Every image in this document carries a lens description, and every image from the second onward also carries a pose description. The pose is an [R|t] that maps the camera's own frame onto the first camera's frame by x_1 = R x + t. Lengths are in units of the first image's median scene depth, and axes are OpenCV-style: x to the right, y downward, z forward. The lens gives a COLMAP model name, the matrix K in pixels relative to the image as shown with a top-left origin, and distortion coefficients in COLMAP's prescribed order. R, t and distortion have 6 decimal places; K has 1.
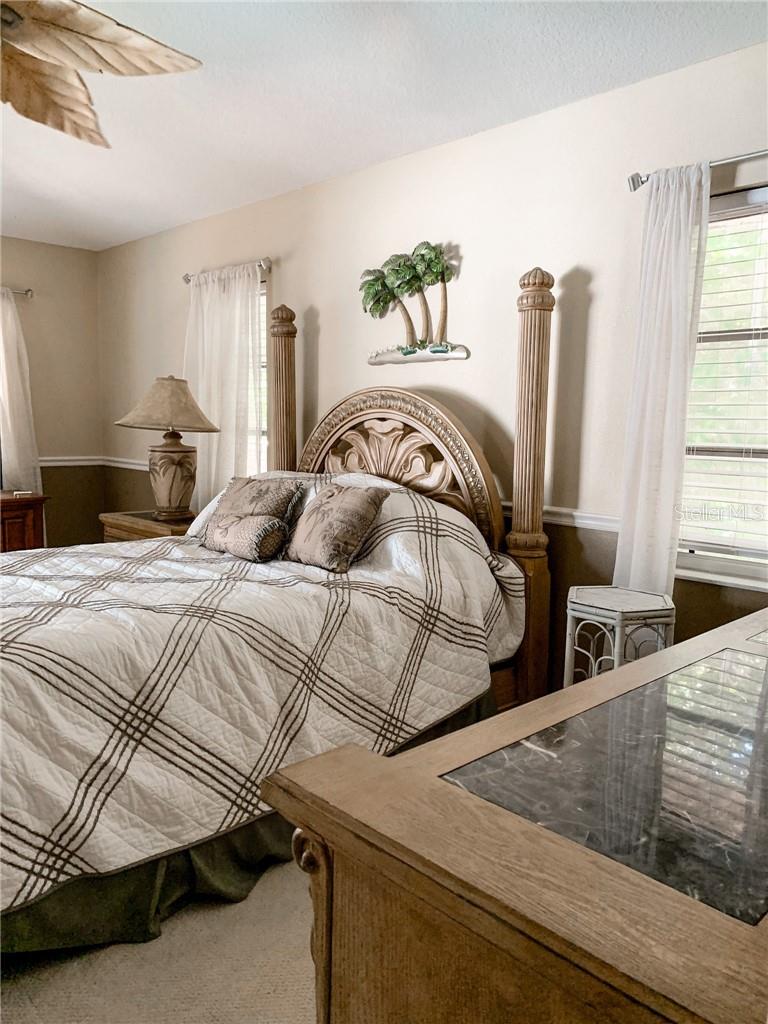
lens RADIAL K [[784.8, 0, 379.4], [0, 784.8, 514.2], [0, 0, 1]] dist [0.038473, -0.028968]
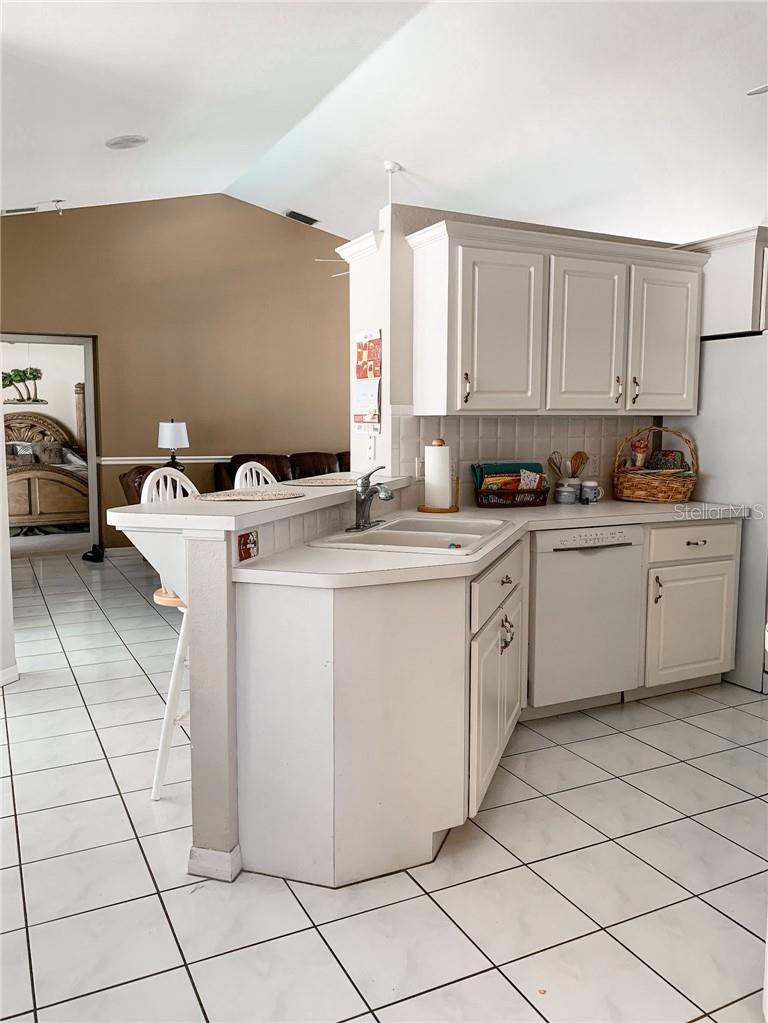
lens RADIAL K [[784.0, 0, 382.6], [0, 784.0, 513.2], [0, 0, 1]] dist [0.038473, -0.028968]
pose [[0.277597, -0.102168, 0.955249, -3.036331], [0.116464, 0.990574, 0.072102, 0.198407], [-0.953612, 0.091237, 0.286880, -1.392491]]
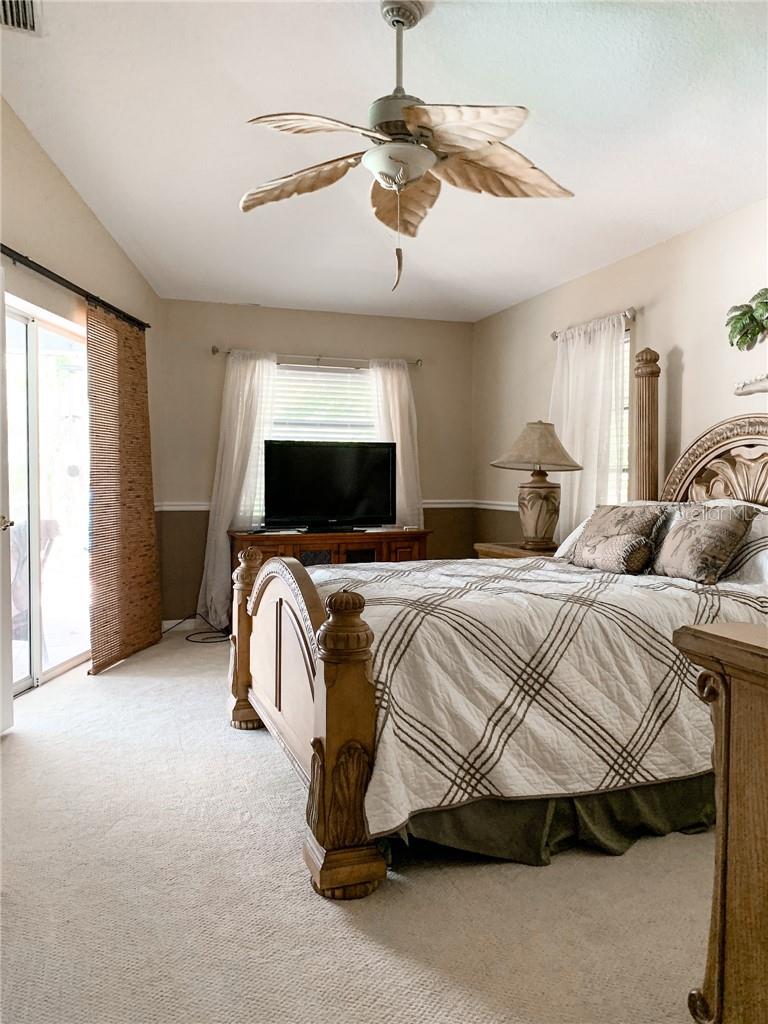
lens RADIAL K [[784.8, 0, 384.0], [0, 784.8, 502.9], [0, 0, 1]] dist [0.038473, -0.028968]
pose [[0.912261, -0.003704, -0.409593, -0.012467], [-0.035914, 0.995385, -0.088991, 0.074088], [0.408032, 0.095893, 0.907918, -0.148596]]
